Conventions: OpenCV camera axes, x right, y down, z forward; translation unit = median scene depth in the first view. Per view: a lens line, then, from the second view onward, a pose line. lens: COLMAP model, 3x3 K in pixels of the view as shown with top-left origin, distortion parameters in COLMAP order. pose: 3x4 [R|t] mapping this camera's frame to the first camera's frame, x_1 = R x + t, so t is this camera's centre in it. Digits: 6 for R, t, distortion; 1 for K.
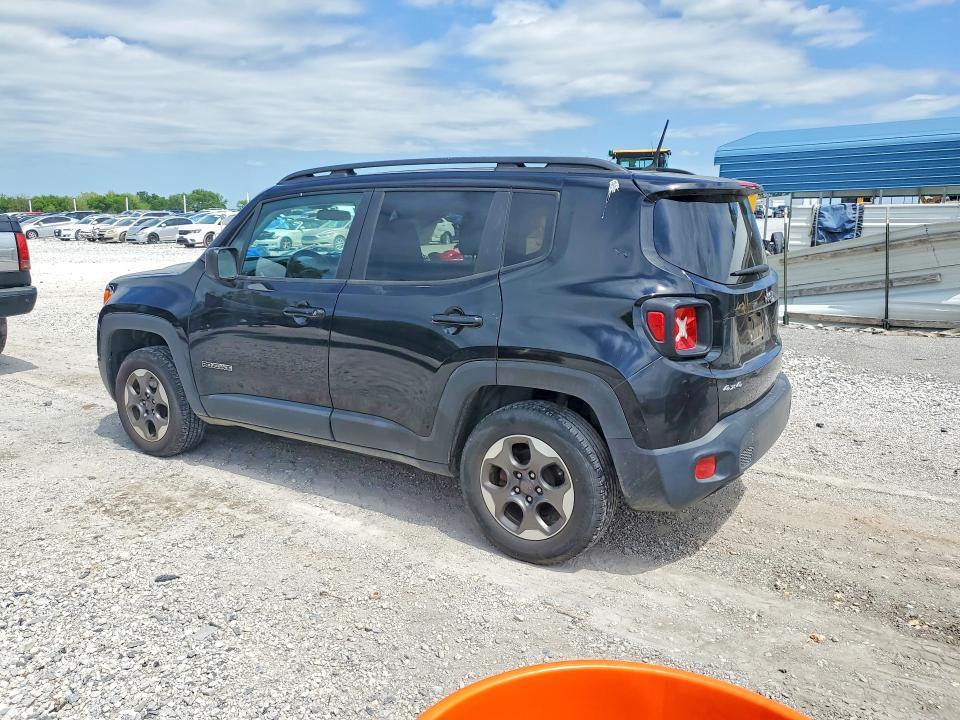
lens RADIAL K [[765.8, 0, 480.0], [0, 765.8, 360.0], [0, 0, 1]] dist [-0.000286, 0.003048]
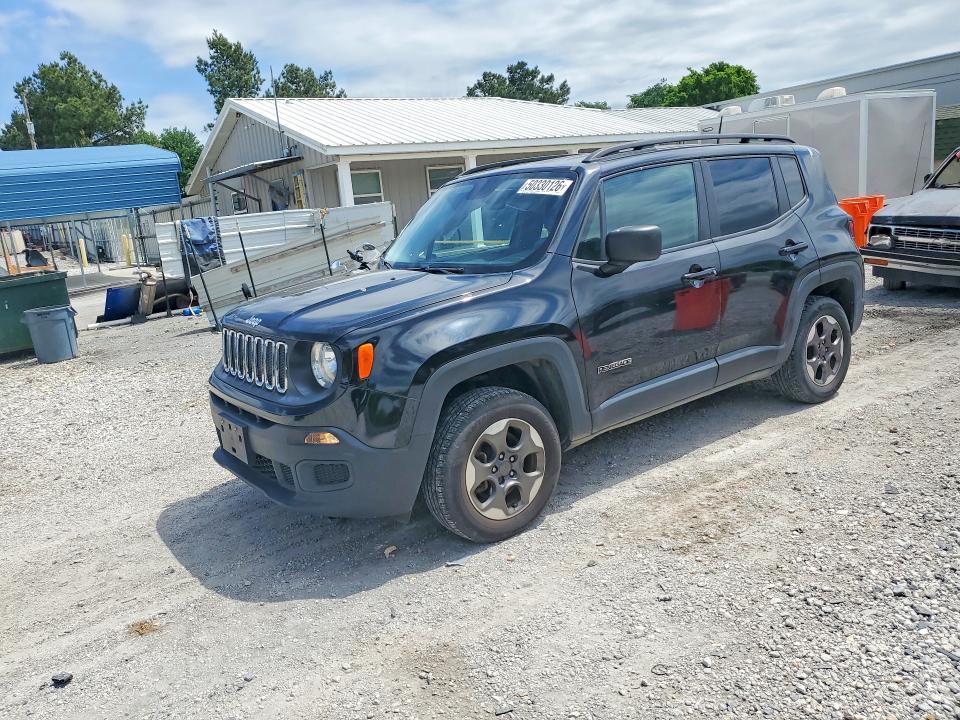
lens RADIAL K [[765.8, 0, 480.0], [0, 765.8, 360.0], [0, 0, 1]] dist [-0.000286, 0.003048]
pose [[0.346197, -0.232369, 0.908929, -0.877807], [0.275451, 0.951316, 0.138290, -0.118767], [-0.896813, 0.202490, 0.393349, 0.585230]]
